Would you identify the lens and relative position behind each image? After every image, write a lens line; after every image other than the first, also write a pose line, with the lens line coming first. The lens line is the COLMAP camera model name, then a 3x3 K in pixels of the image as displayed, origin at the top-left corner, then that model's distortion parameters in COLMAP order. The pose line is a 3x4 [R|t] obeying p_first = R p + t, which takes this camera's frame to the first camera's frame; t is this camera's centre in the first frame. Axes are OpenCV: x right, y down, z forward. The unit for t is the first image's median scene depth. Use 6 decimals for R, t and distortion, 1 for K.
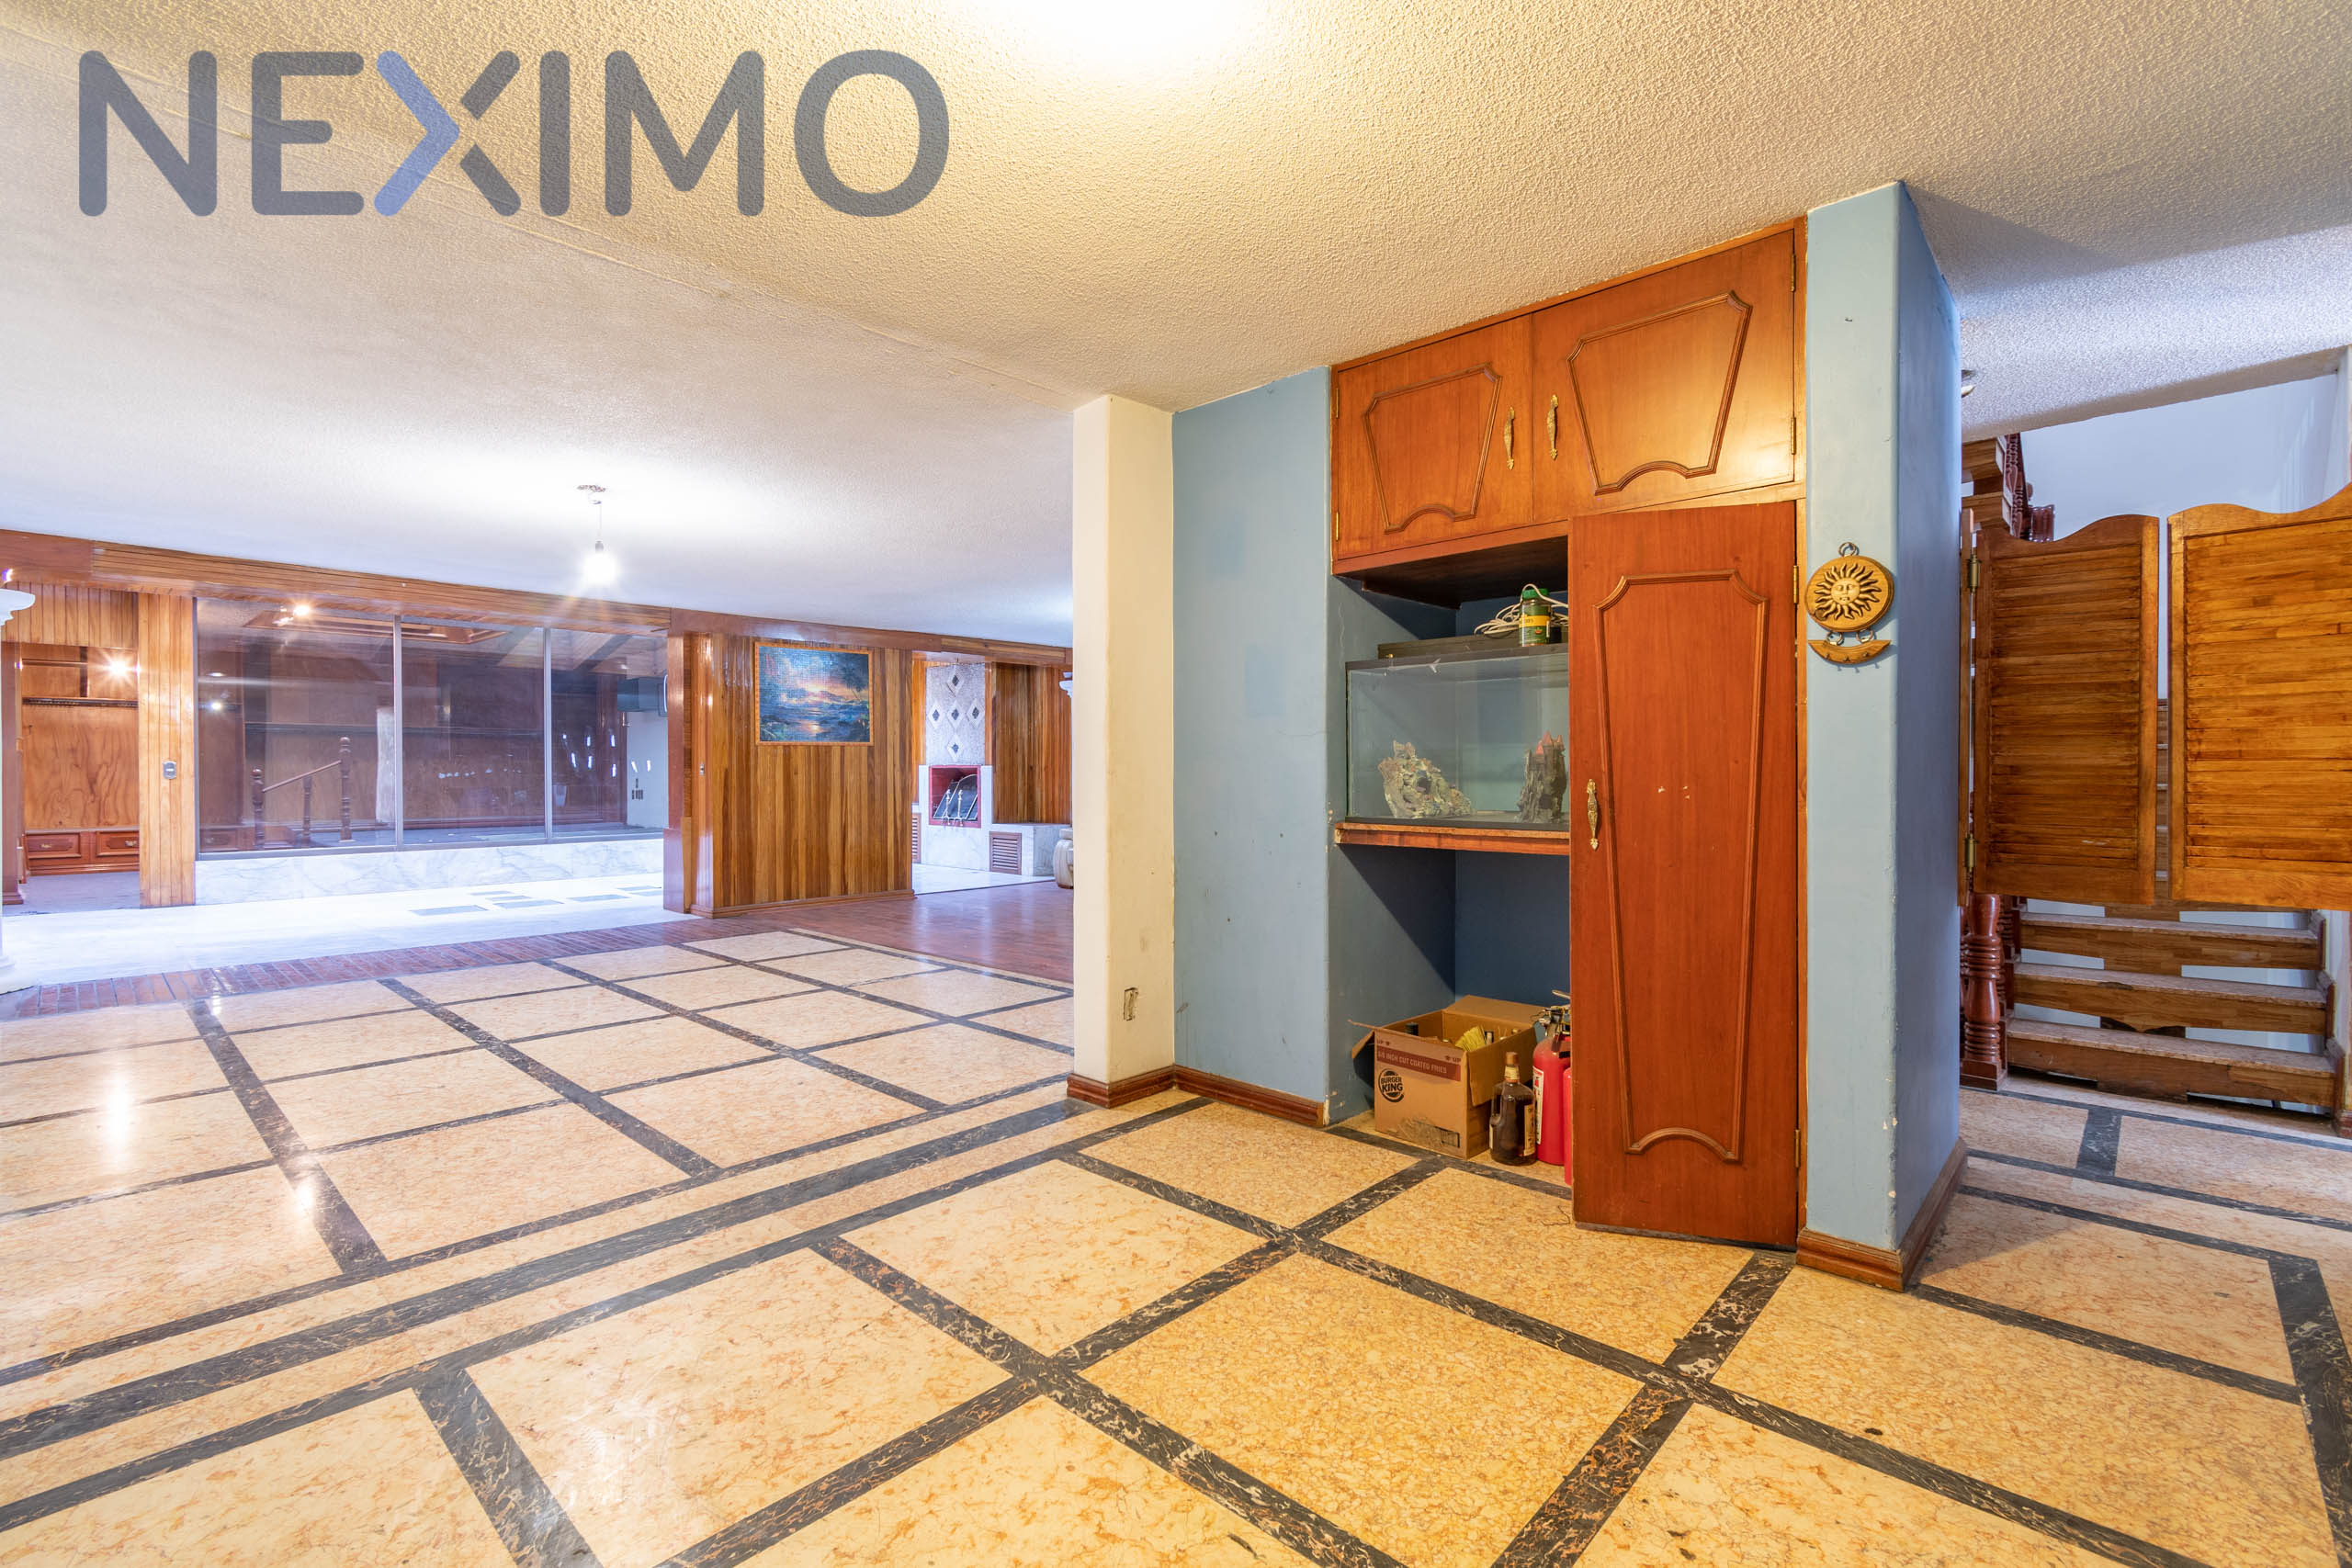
lens RADIAL K [[1062.2, 0, 1171.3], [0, 1062.2, 779.3], [0, 0, 1]] dist [0.003887, -0.001452]
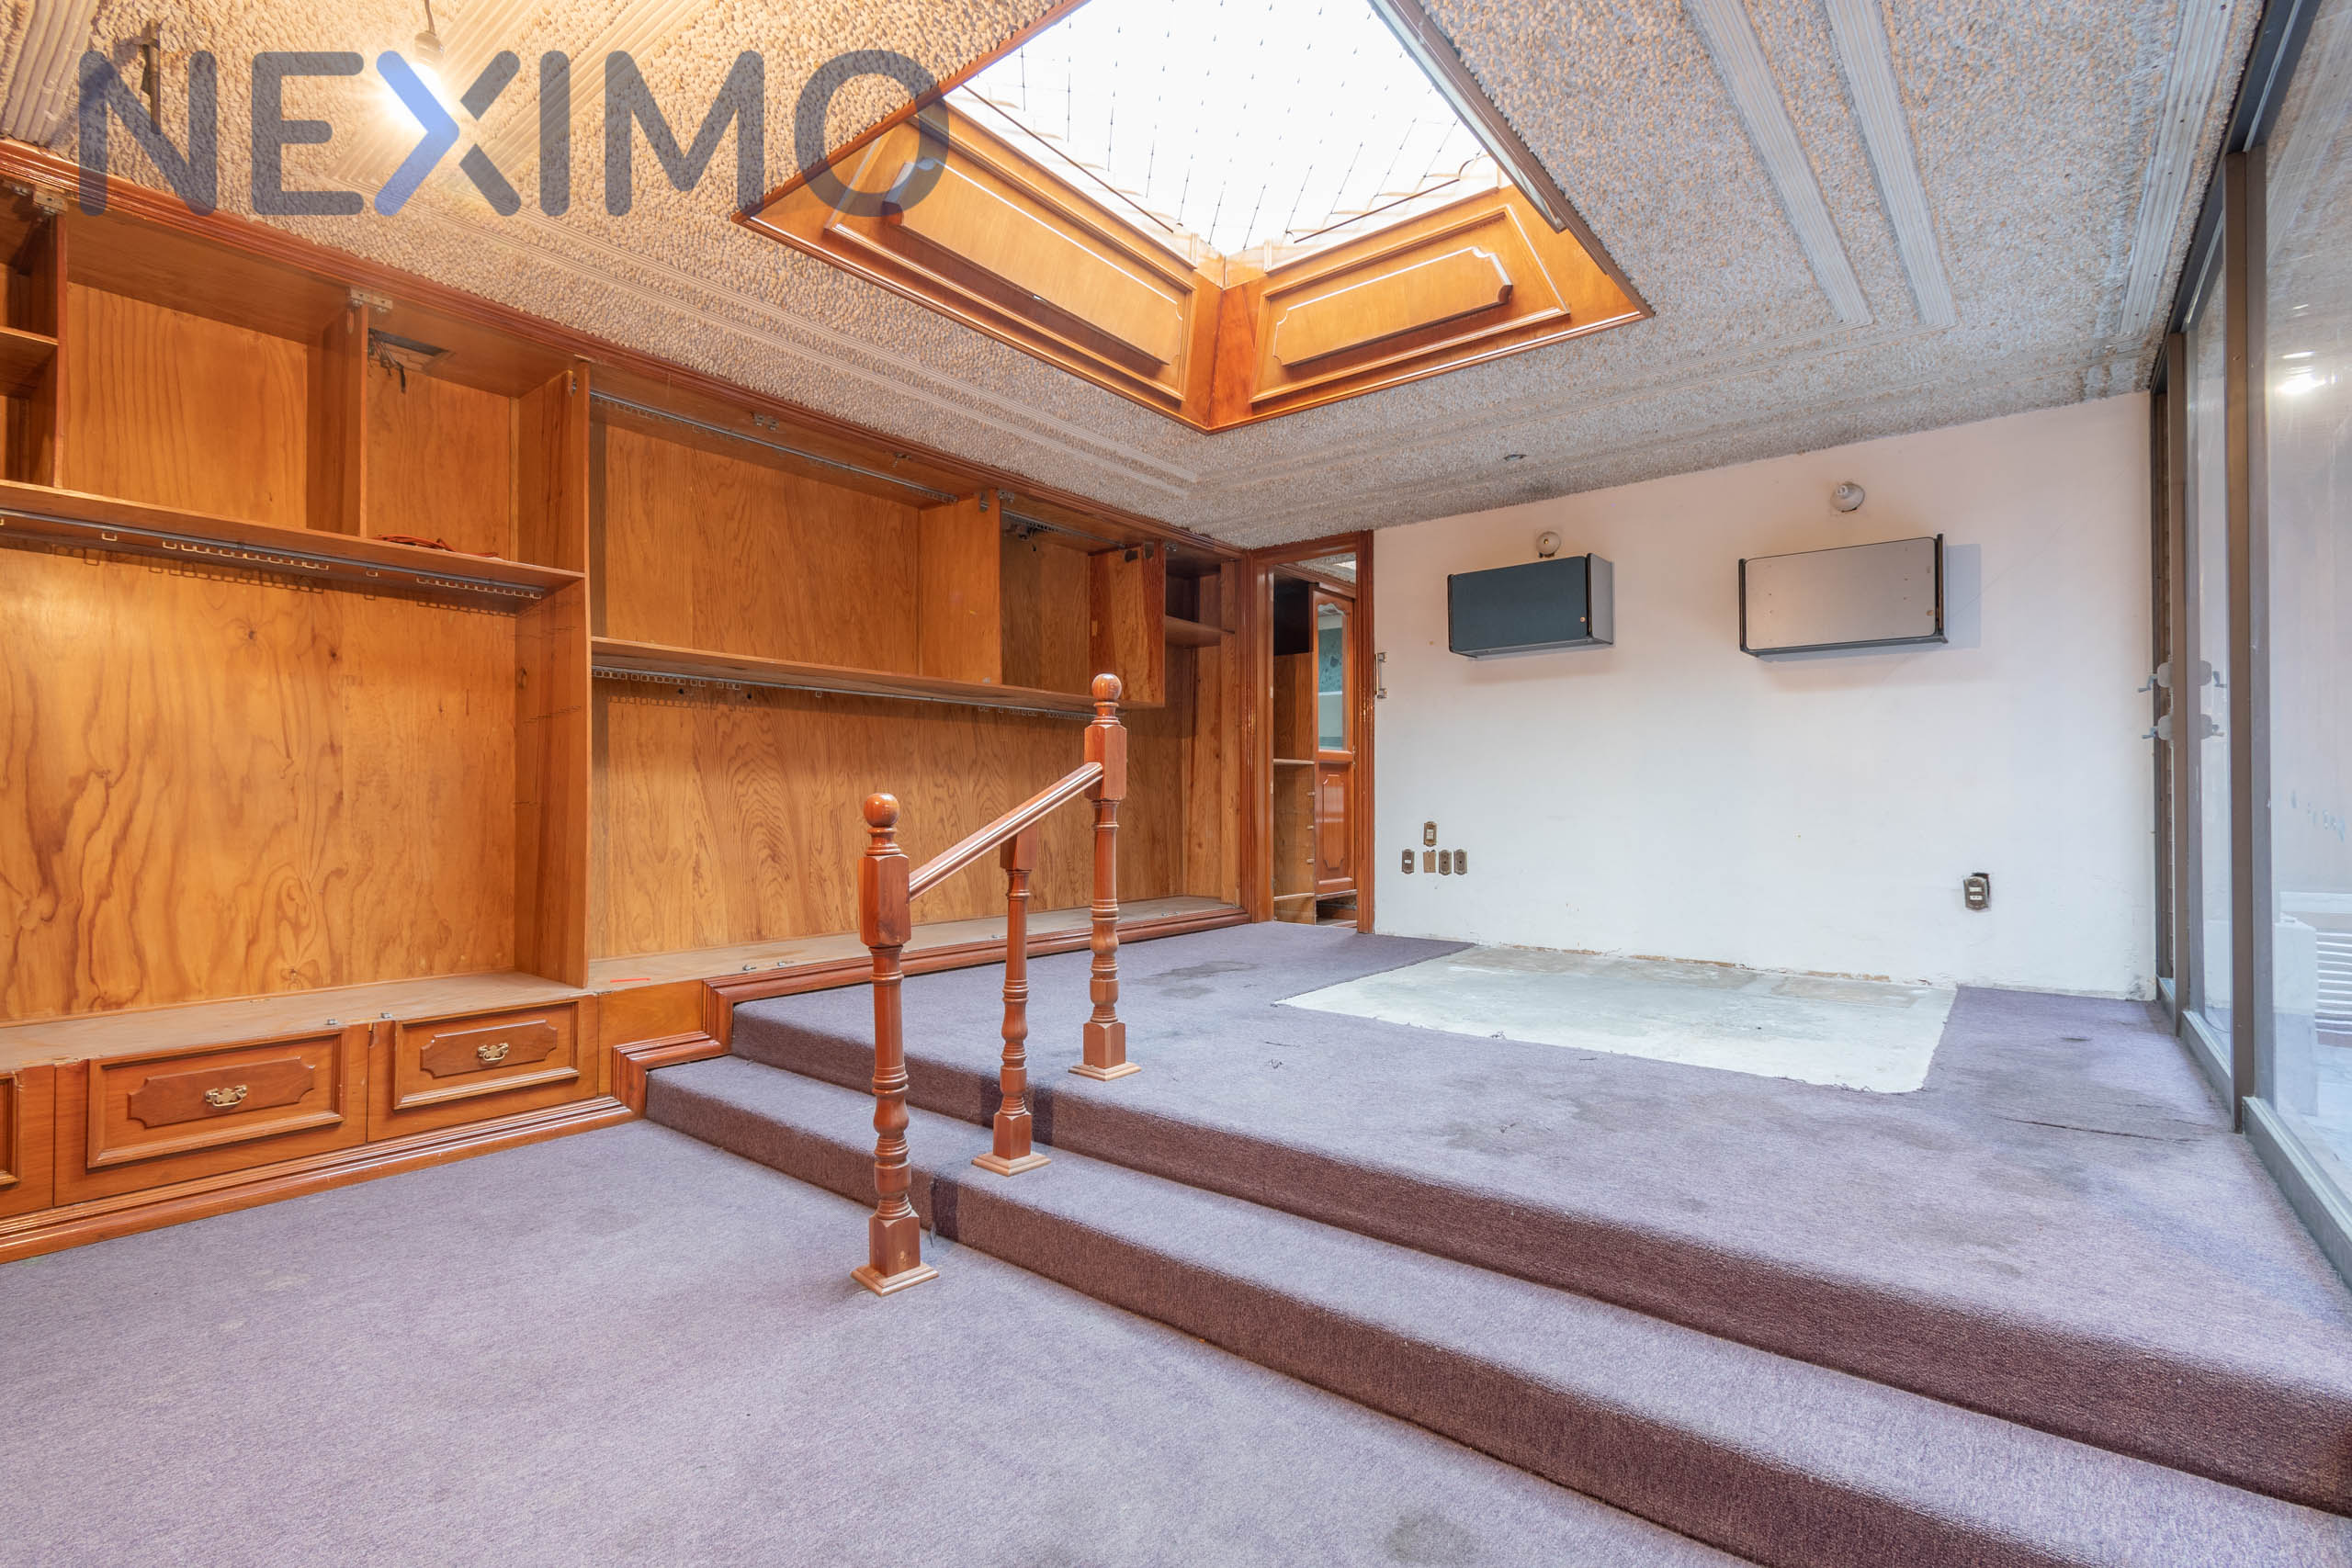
lens RADIAL K [[1070.0, 0, 1188.4], [0, 1070.0, 798.3], [0, 0, 1]] dist [0.002539, -0.000643]
pose [[0.996166, 0.001479, 0.087474, -1.010033], [-0.000277, 0.999905, -0.013751, -0.007058], [-0.087486, 0.013674, 0.996072, 0.952022]]
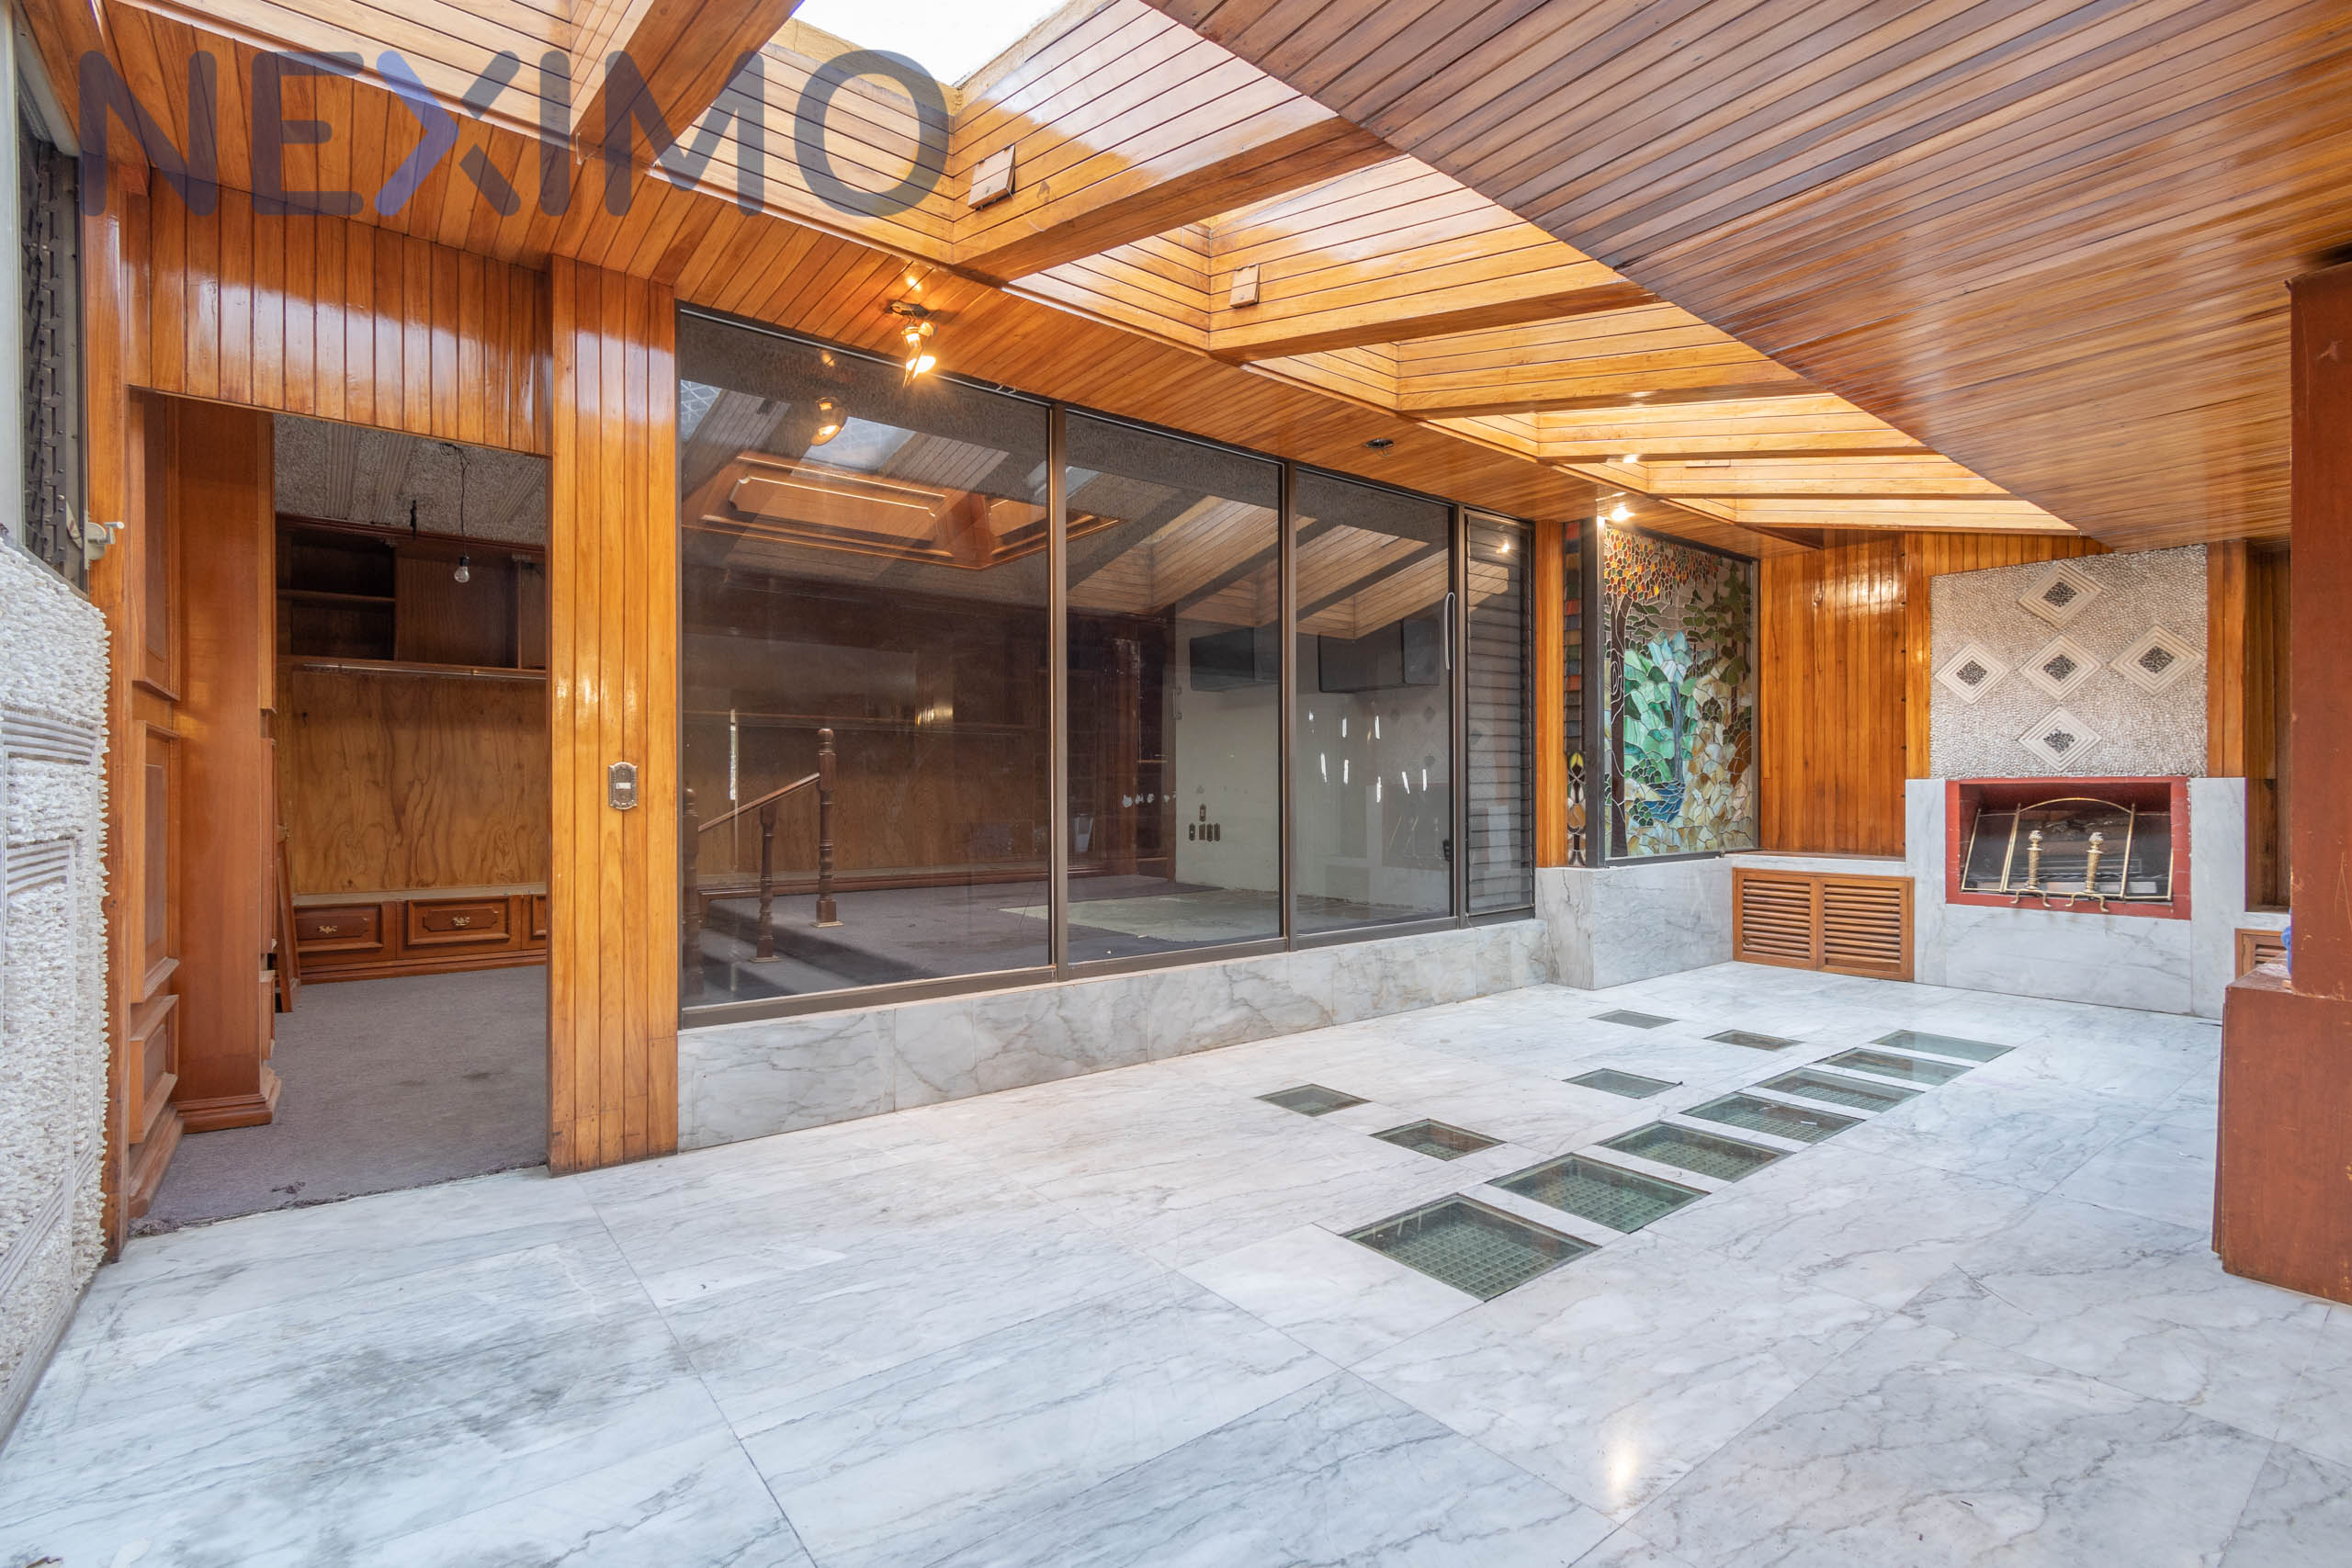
lens RADIAL K [[1070.0, 0, 1188.4], [0, 1070.0, 798.3], [0, 0, 1]] dist [0.002539, -0.000643]
pose [[0.990333, -0.000236, -0.138714, -0.677450], [-0.000411, 0.999989, -0.004636, -0.002852], [0.138713, 0.004648, 0.990322, 0.644766]]
